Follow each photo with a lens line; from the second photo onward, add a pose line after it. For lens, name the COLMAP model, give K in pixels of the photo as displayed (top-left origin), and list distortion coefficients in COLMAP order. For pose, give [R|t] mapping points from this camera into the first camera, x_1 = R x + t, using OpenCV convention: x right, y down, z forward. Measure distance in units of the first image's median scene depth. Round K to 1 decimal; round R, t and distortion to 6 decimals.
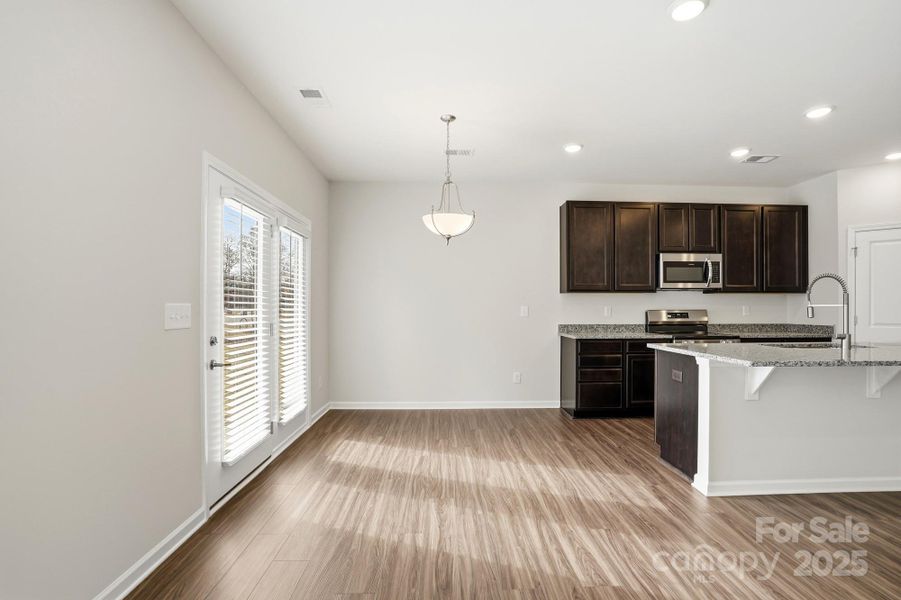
lens RADIAL K [[419.5, 0, 451.9], [0, 419.5, 309.3], [0, 0, 1]] dist [-0.056628, 0.021653]
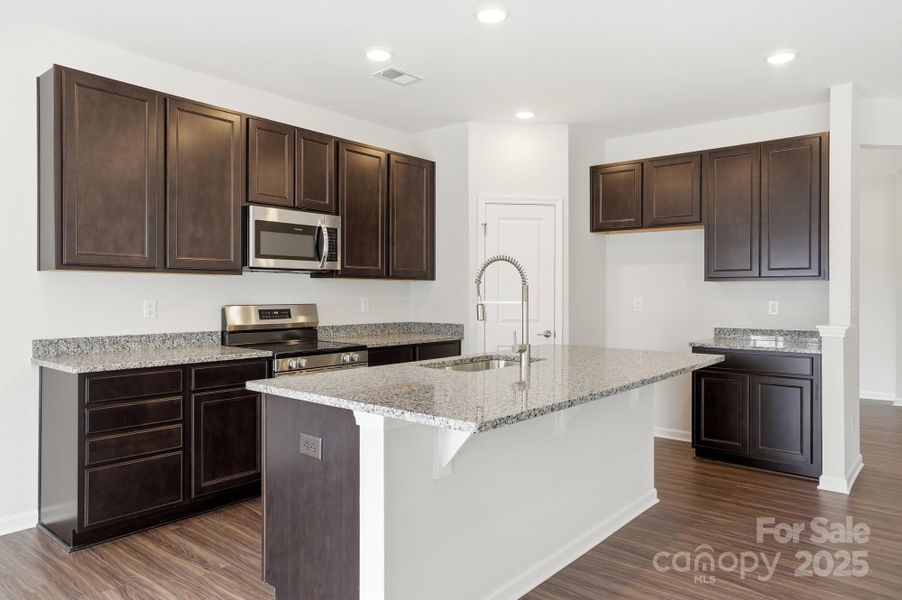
lens RADIAL K [[603.8, 0, 451.6], [0, 603.8, 295.7], [0, 0, 1]] dist [-0.006671, 0.026785]
pose [[0.664263, -0.000769, 0.747499, 0.072461], [-0.001520, 0.999996, 0.002379, -0.014777], [-0.747497, -0.002717, 0.664259, 0.250488]]
